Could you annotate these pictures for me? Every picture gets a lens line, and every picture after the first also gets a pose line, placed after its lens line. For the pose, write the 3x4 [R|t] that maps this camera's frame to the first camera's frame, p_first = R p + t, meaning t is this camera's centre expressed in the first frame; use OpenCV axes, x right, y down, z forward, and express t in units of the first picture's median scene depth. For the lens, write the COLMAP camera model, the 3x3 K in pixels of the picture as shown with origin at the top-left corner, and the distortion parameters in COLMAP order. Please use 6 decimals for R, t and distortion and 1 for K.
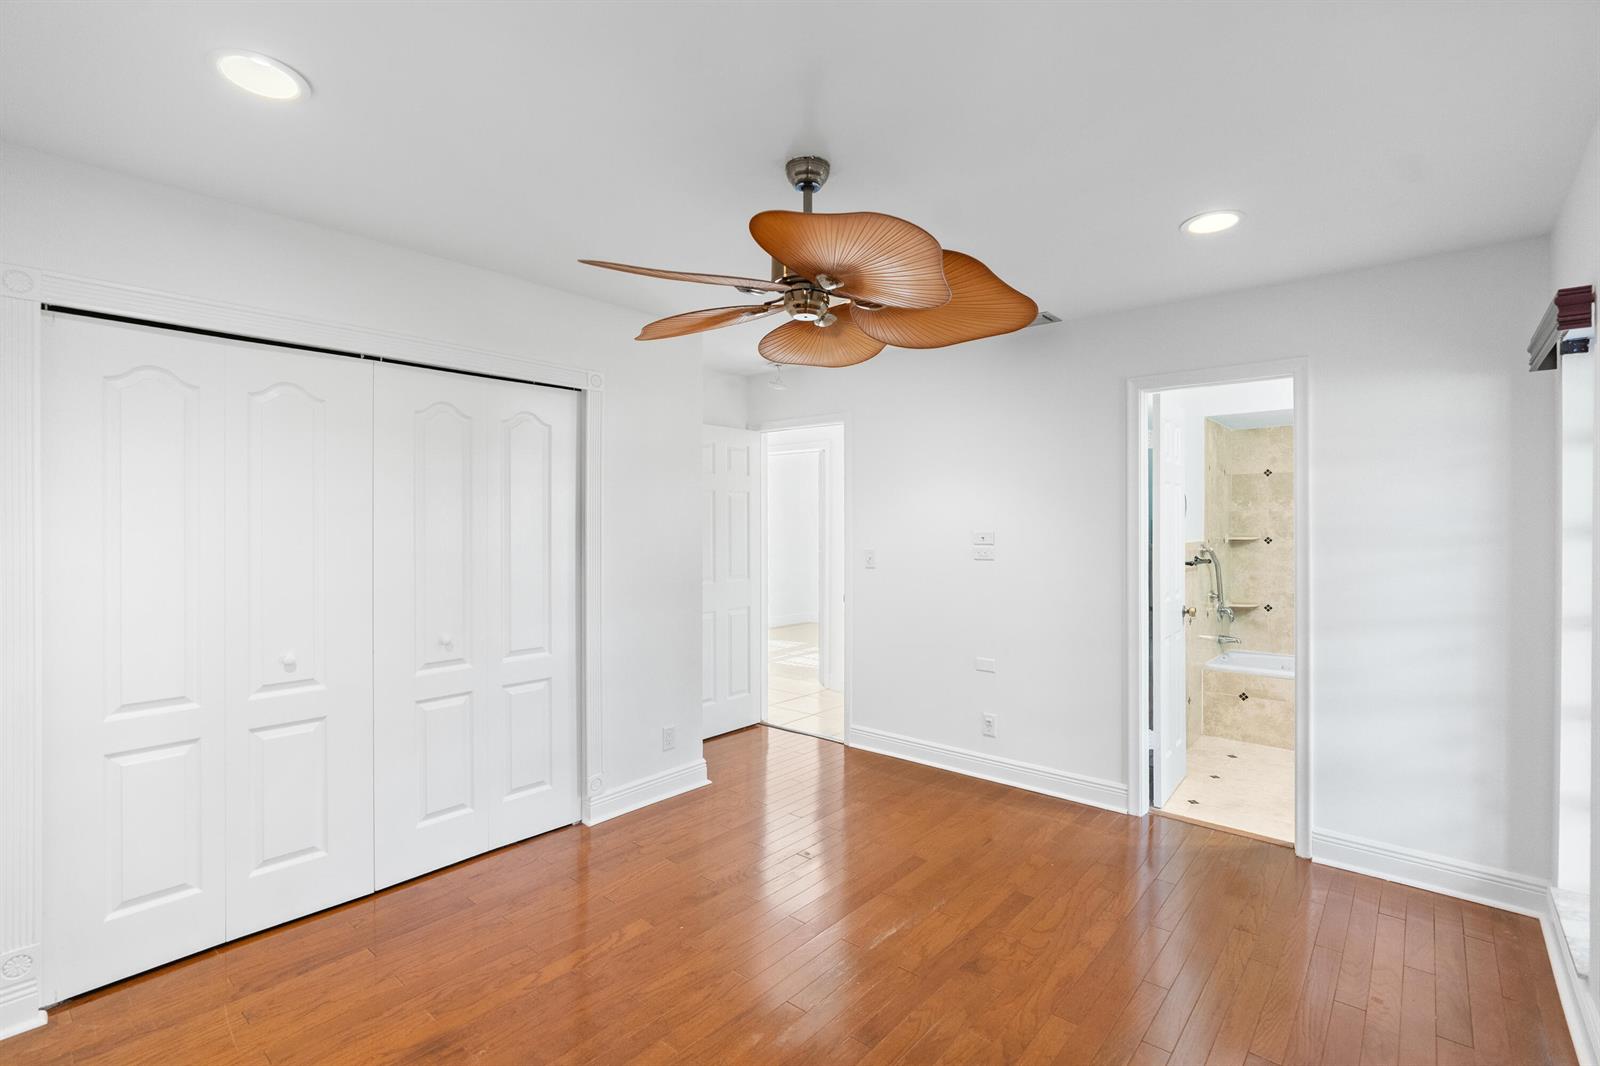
lens RADIAL K [[718.7, 0, 802.3], [0, 718.7, 529.9], [0, 0, 1]] dist [-0.014629, 0.000402]
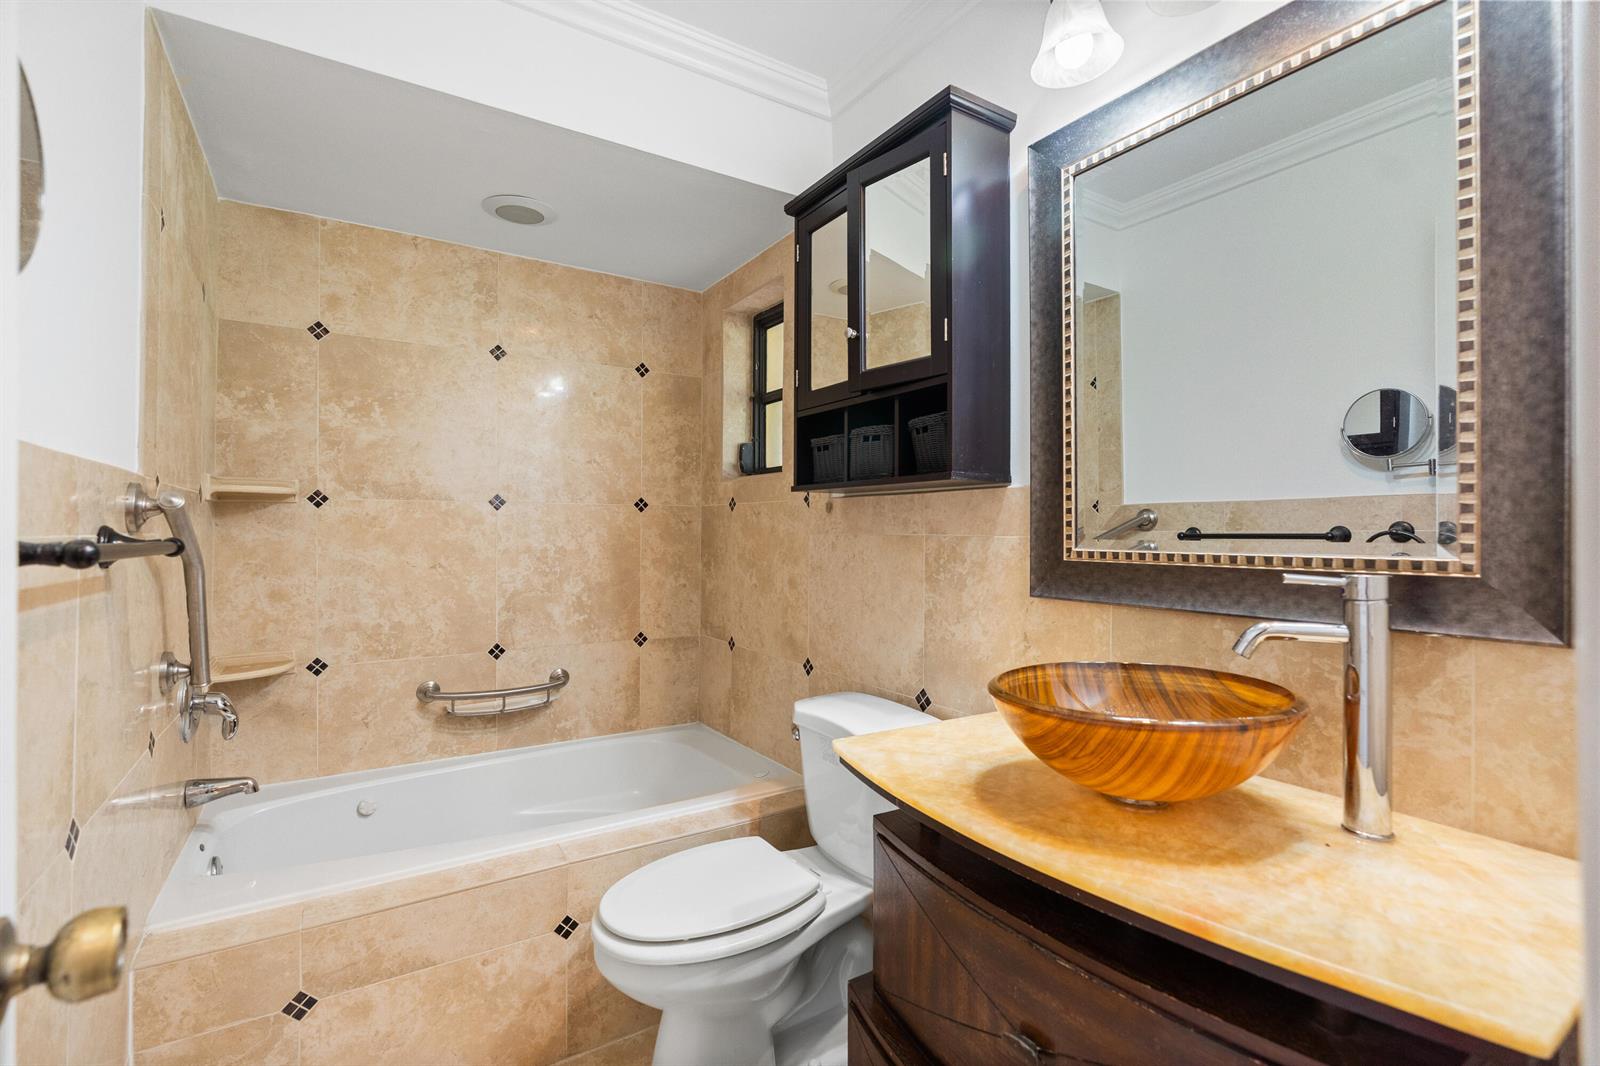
lens RADIAL K [[718.7, 0, 802.3], [0, 718.7, 529.9], [0, 0, 1]] dist [-0.014629, 0.000402]
pose [[0.277039, 0.004743, 0.960847, 0.348493], [-0.004633, 0.999983, -0.003601, 0.033161], [-0.960847, -0.003454, 0.277056, 0.638456]]
